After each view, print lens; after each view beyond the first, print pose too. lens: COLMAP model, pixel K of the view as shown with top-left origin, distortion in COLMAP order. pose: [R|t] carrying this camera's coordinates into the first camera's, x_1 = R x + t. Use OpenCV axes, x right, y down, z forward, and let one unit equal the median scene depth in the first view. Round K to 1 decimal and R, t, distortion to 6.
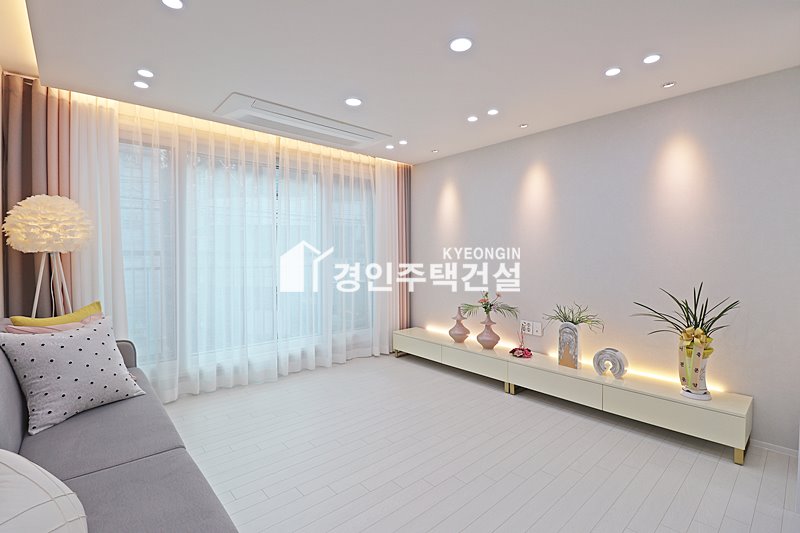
lens RADIAL K [[367.5, 0, 402.2], [0, 367.5, 262.4], [0, 0, 1]] dist [-0.002319, -0.012633]
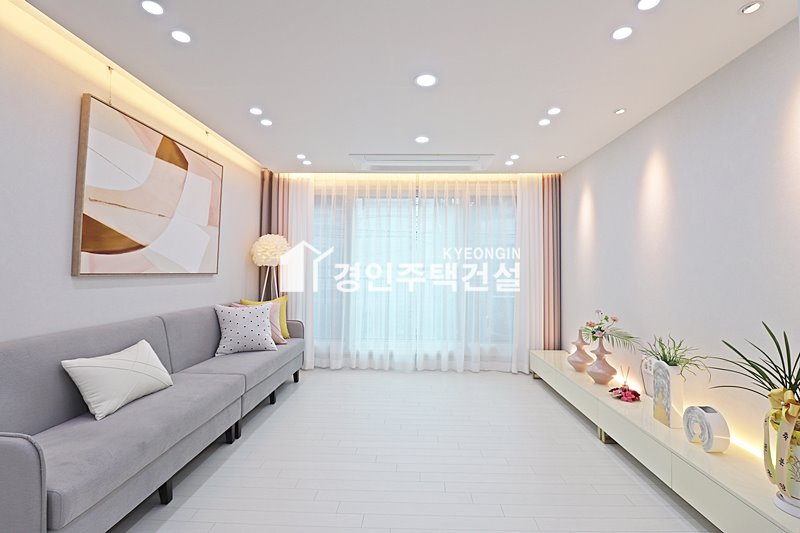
lens RADIAL K [[367.5, 0, 404.2], [0, 367.5, 260.5], [0, 0, 1]] dist [-0.002319, -0.012633]
pose [[0.727915, -0.012813, -0.685548, 0.485213], [-0.023270, 0.998788, -0.043376, 0.004958], [0.685273, 0.047527, 0.726734, 0.087580]]
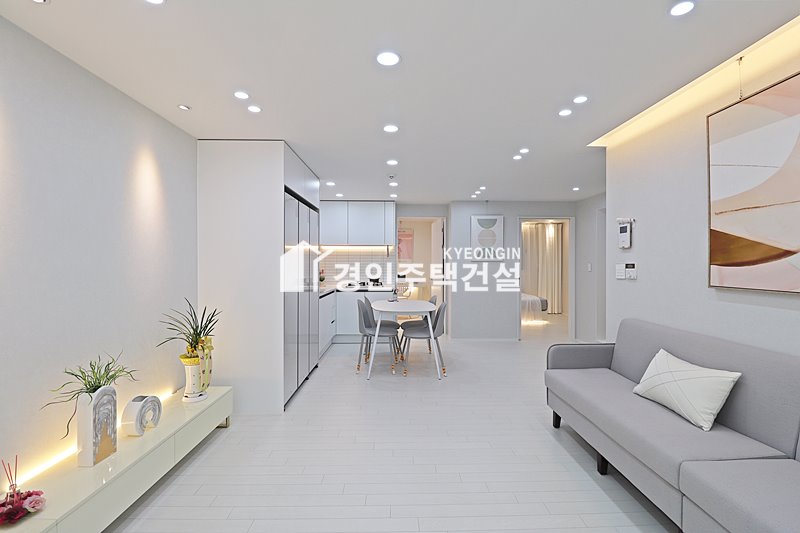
lens RADIAL K [[367.5, 0, 404.6], [0, 367.5, 263.8], [0, 0, 1]] dist [-0.002319, -0.012633]
pose [[-0.762648, -0.001732, 0.646811, -0.274886], [0.011479, 0.999803, 0.016212, -0.039578], [-0.646712, 0.019789, -0.762478, 0.948098]]
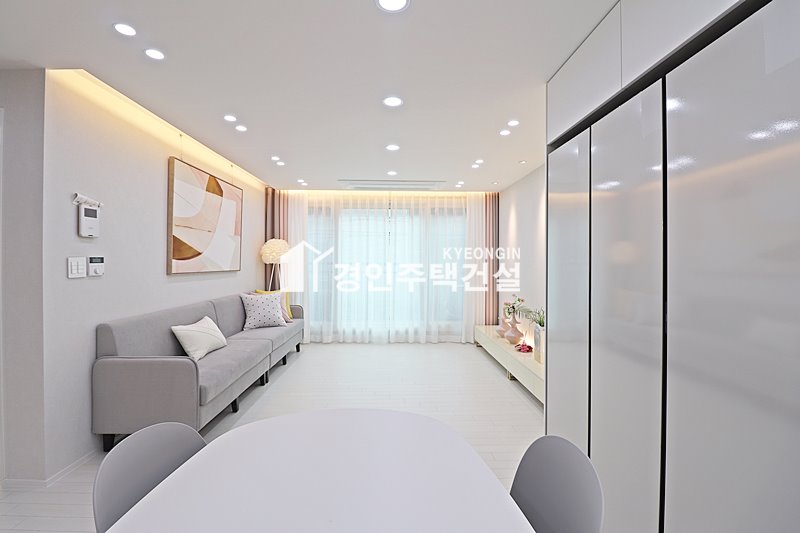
lens RADIAL K [[367.5, 0, 403.5], [0, 367.5, 262.5], [0, 0, 1]] dist [-0.002319, -0.012633]
pose [[0.768235, 0.004442, -0.640153, 0.737650], [-0.017178, 0.999759, -0.013677, -0.011077], [0.639938, 0.021504, 0.768126, -0.172571]]
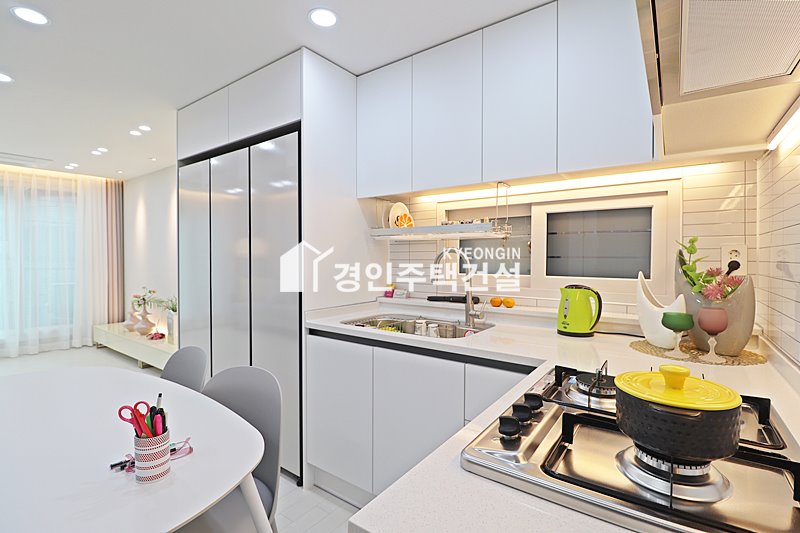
lens RADIAL K [[367.5, 0, 406.0], [0, 367.5, 262.4], [0, 0, 1]] dist [-0.002319, -0.012633]
pose [[0.973560, -0.001271, 0.228427, 0.818768], [0.002887, 0.999973, -0.006741, 0.000961], [-0.228413, 0.007222, 0.973538, -0.407485]]
